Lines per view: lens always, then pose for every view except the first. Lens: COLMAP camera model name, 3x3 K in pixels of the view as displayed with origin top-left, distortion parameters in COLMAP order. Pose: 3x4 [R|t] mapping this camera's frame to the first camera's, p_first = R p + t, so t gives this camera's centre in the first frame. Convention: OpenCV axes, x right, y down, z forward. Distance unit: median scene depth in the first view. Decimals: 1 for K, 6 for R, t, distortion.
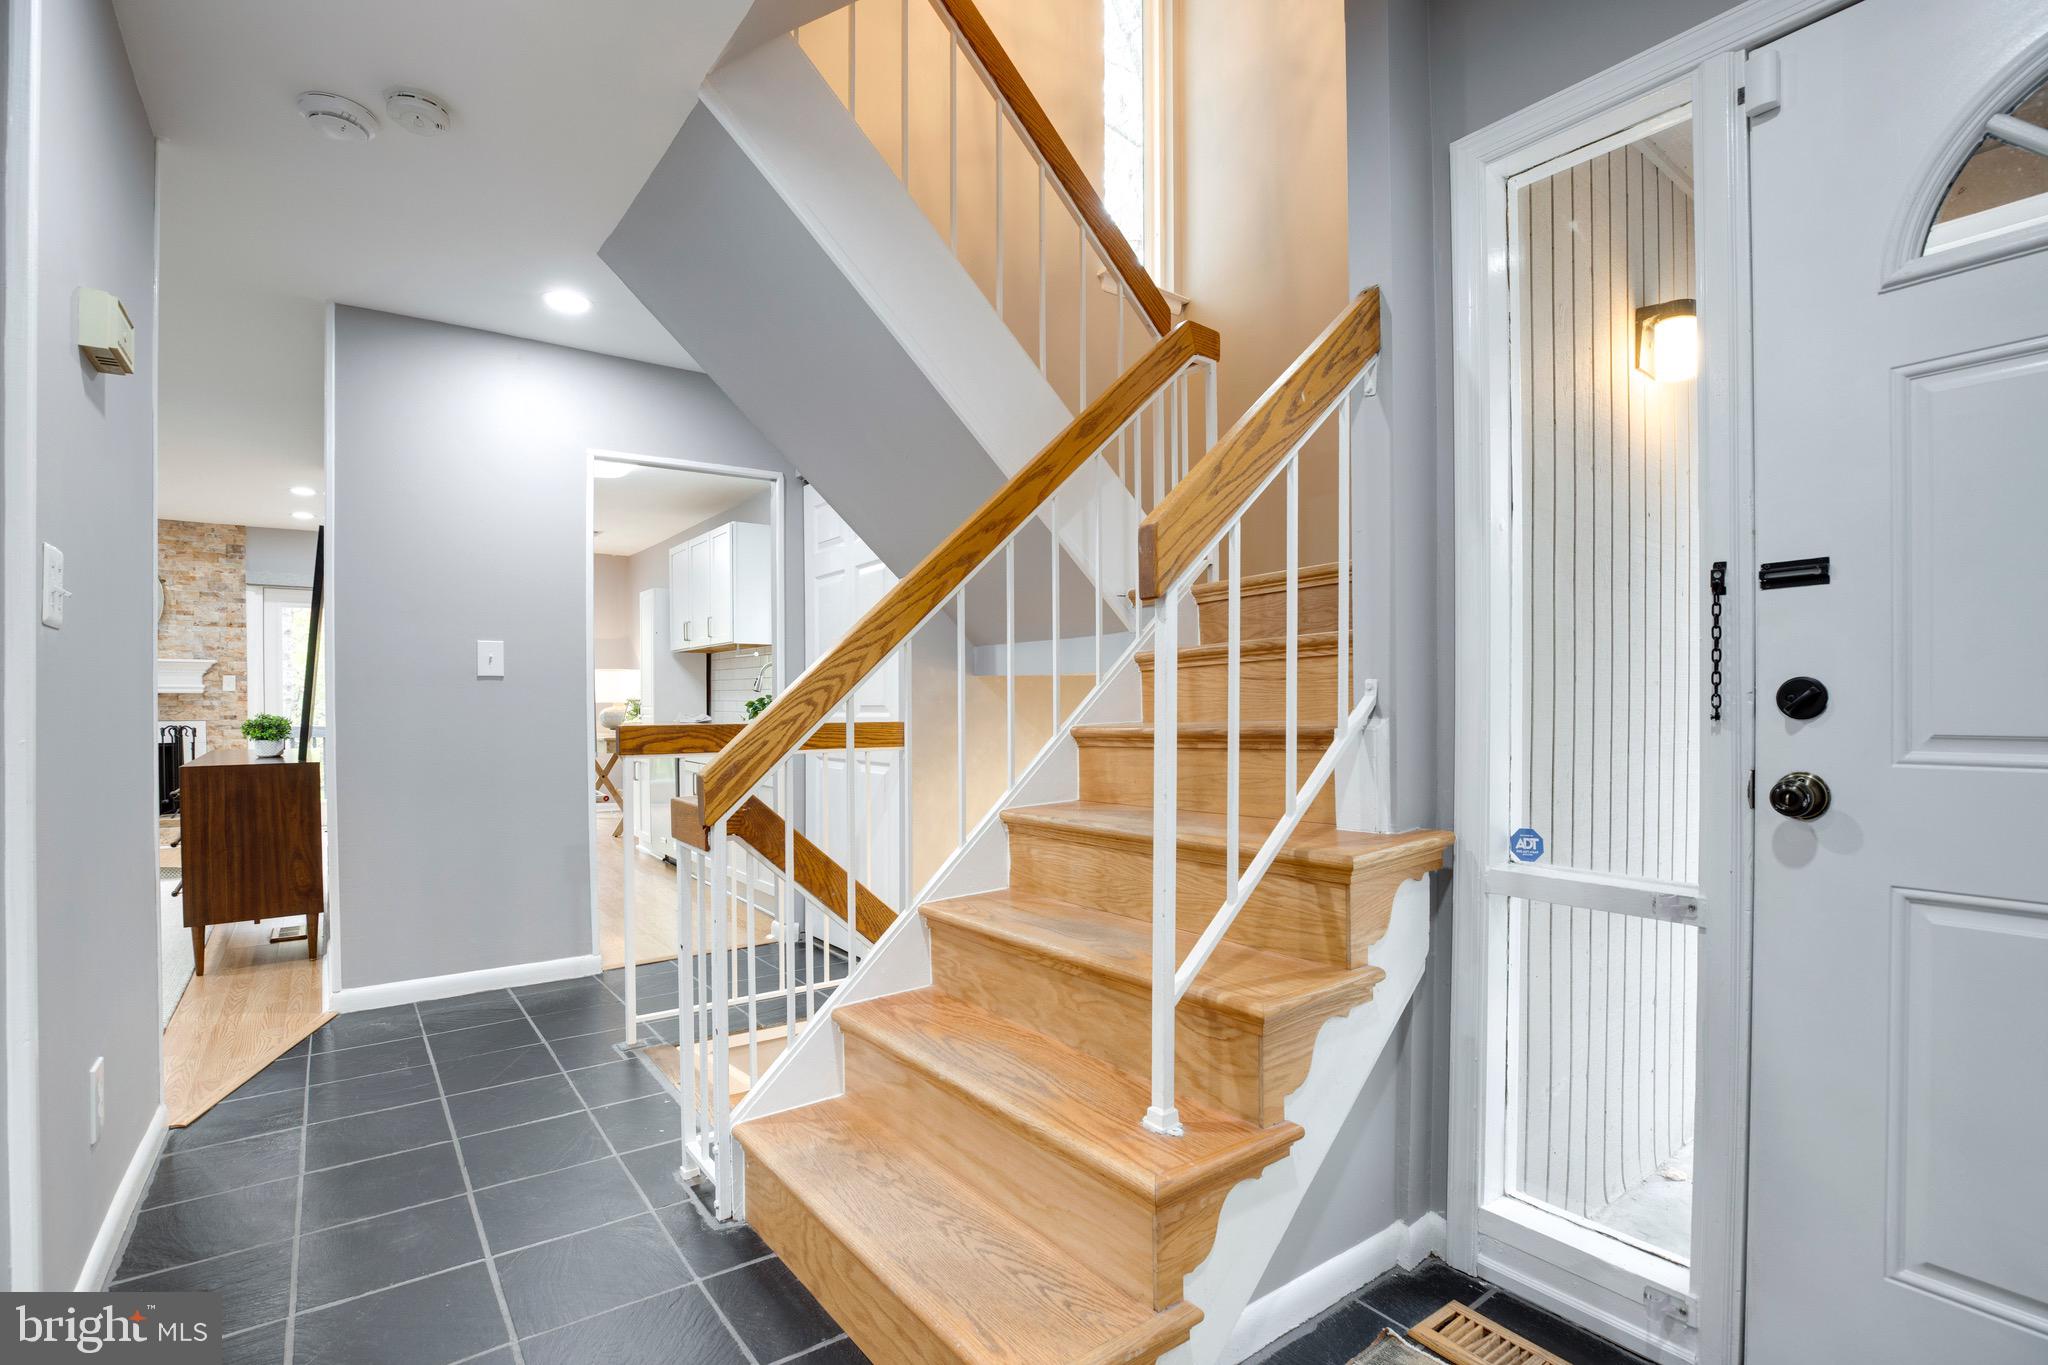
lens RADIAL K [[966.3, 0, 1033.8], [0, 966.3, 715.4], [0, 0, 1]] dist [-0.051596, 0.017338]
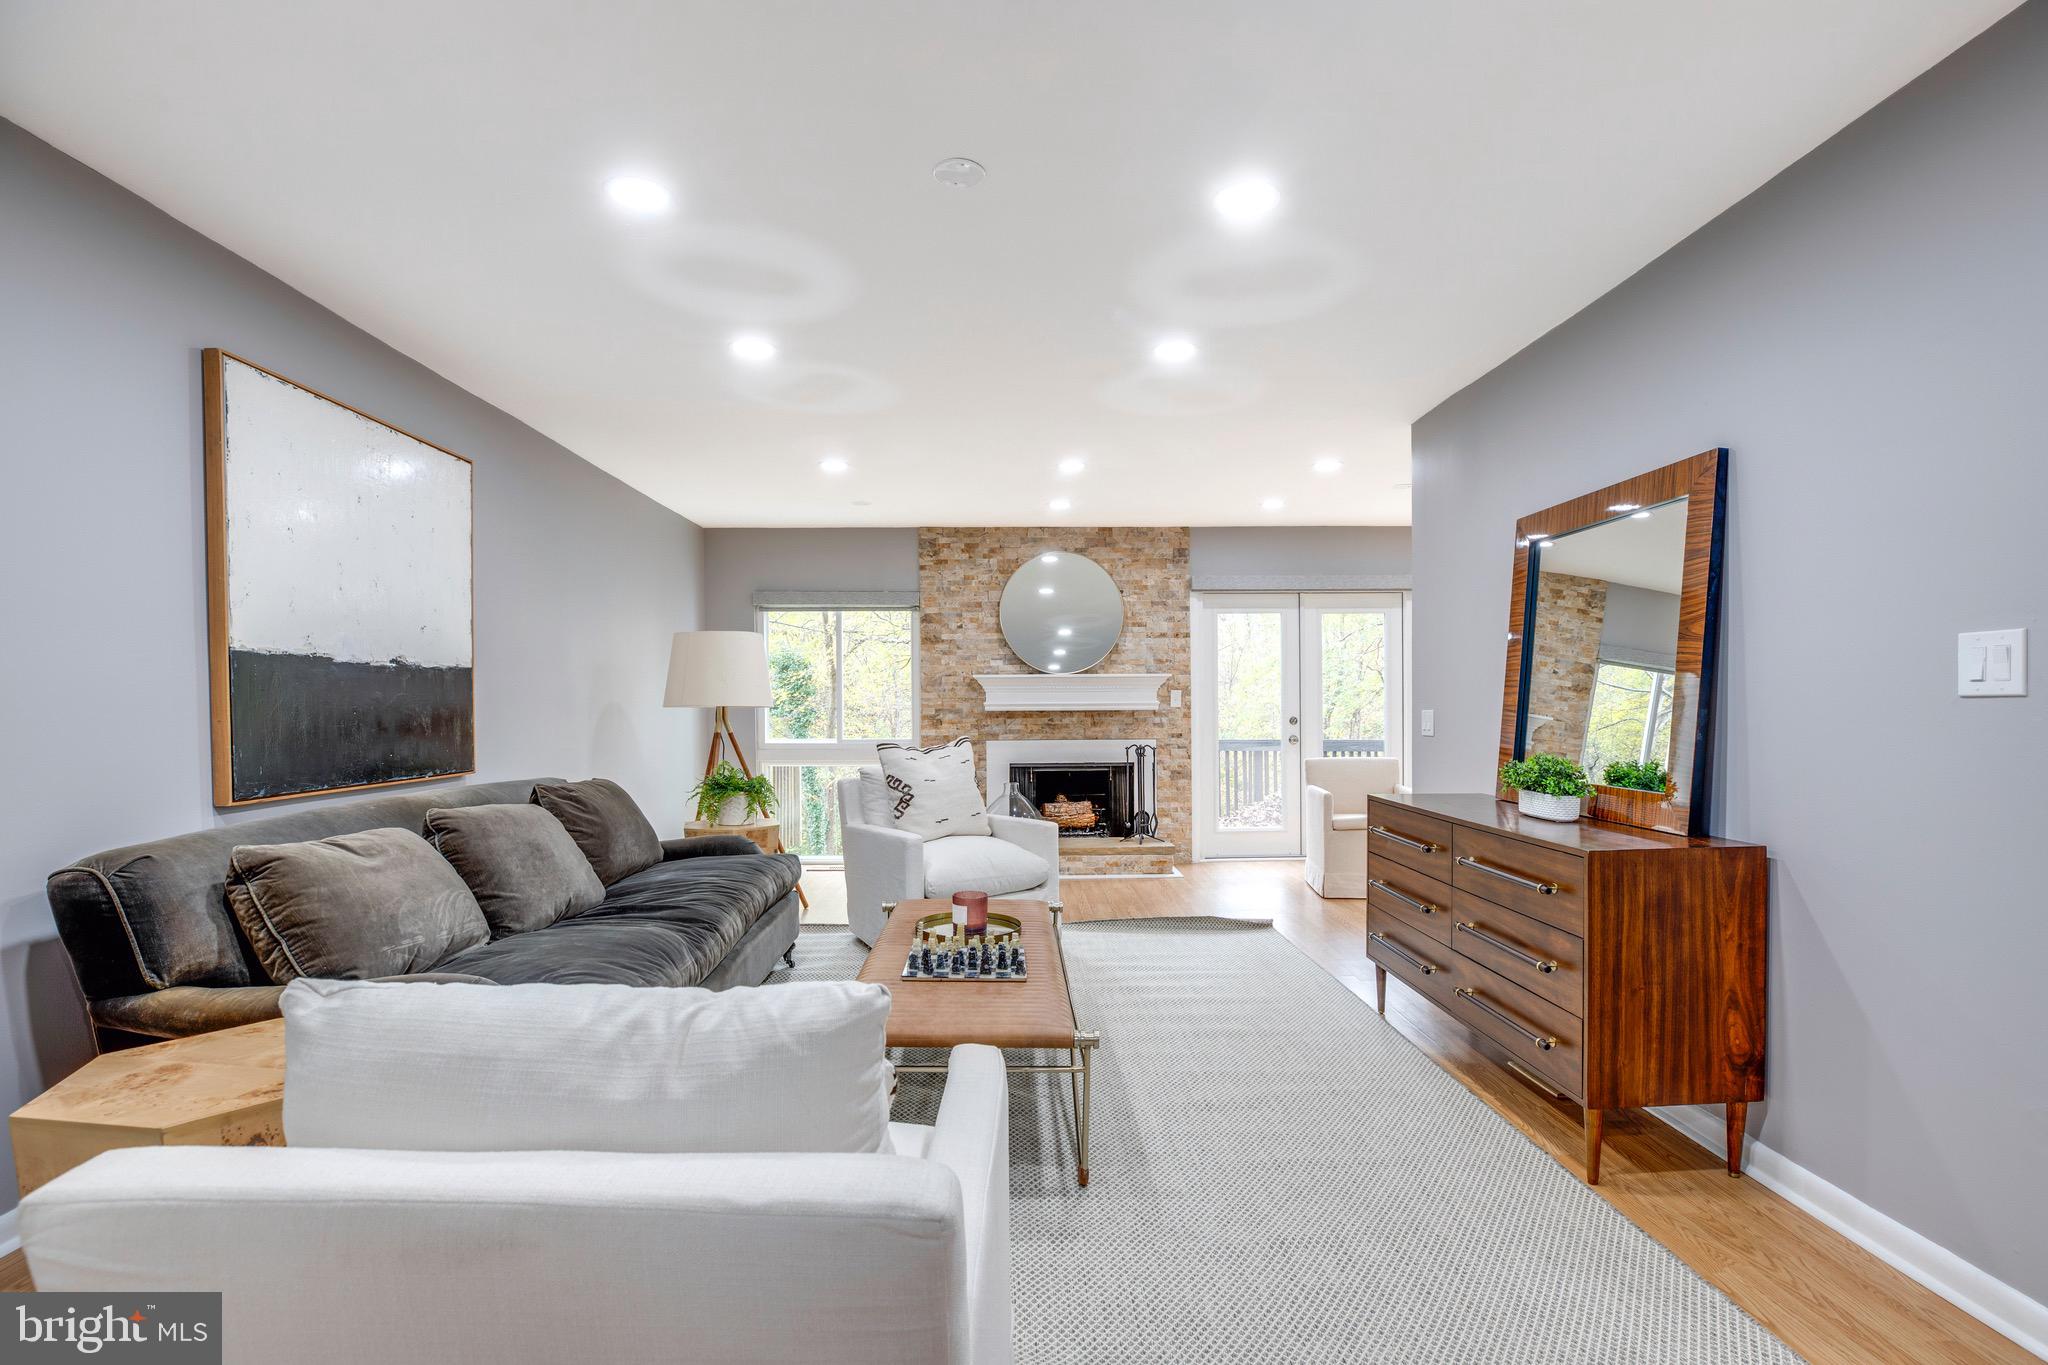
lens RADIAL K [[966.3, 0, 1033.8], [0, 966.3, 715.4], [0, 0, 1]] dist [-0.051596, 0.017338]
pose [[0.820510, -0.001101, -0.571630, -0.438450], [0.000360, 0.999999, -0.001409, -0.016822], [0.571631, 0.000950, 0.820510, 0.144426]]
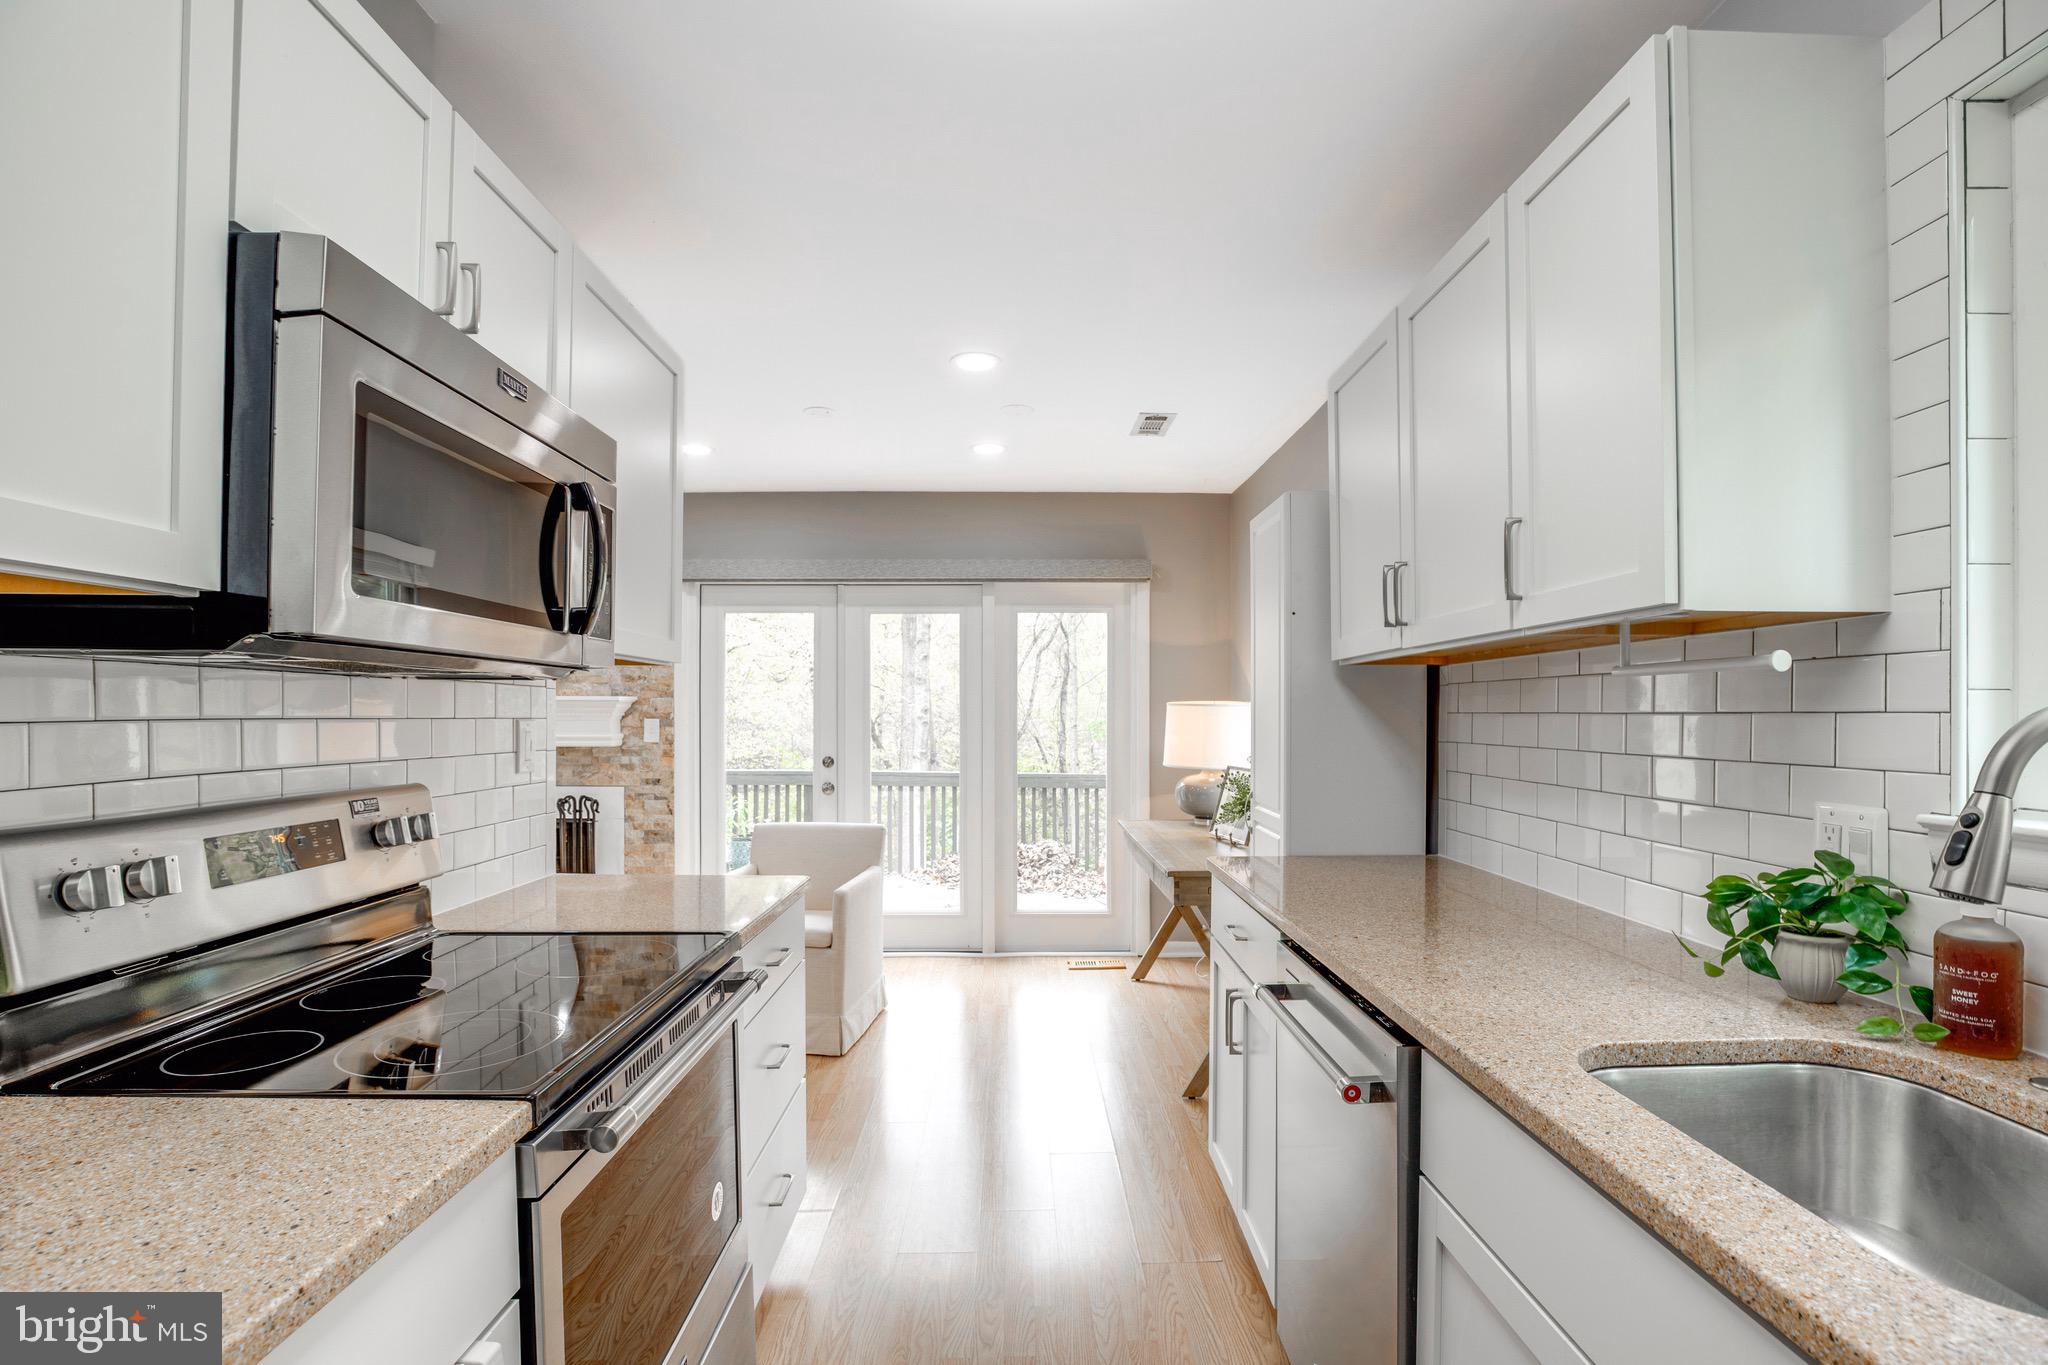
lens RADIAL K [[966.3, 0, 1033.8], [0, 966.3, 715.4], [0, 0, 1]] dist [-0.051596, 0.017338]
pose [[0.816246, -0.000195, -0.577705, -0.249783], [-0.007651, 0.999909, -0.011148, -0.040305], [0.577654, 0.013520, 0.816170, 0.614771]]
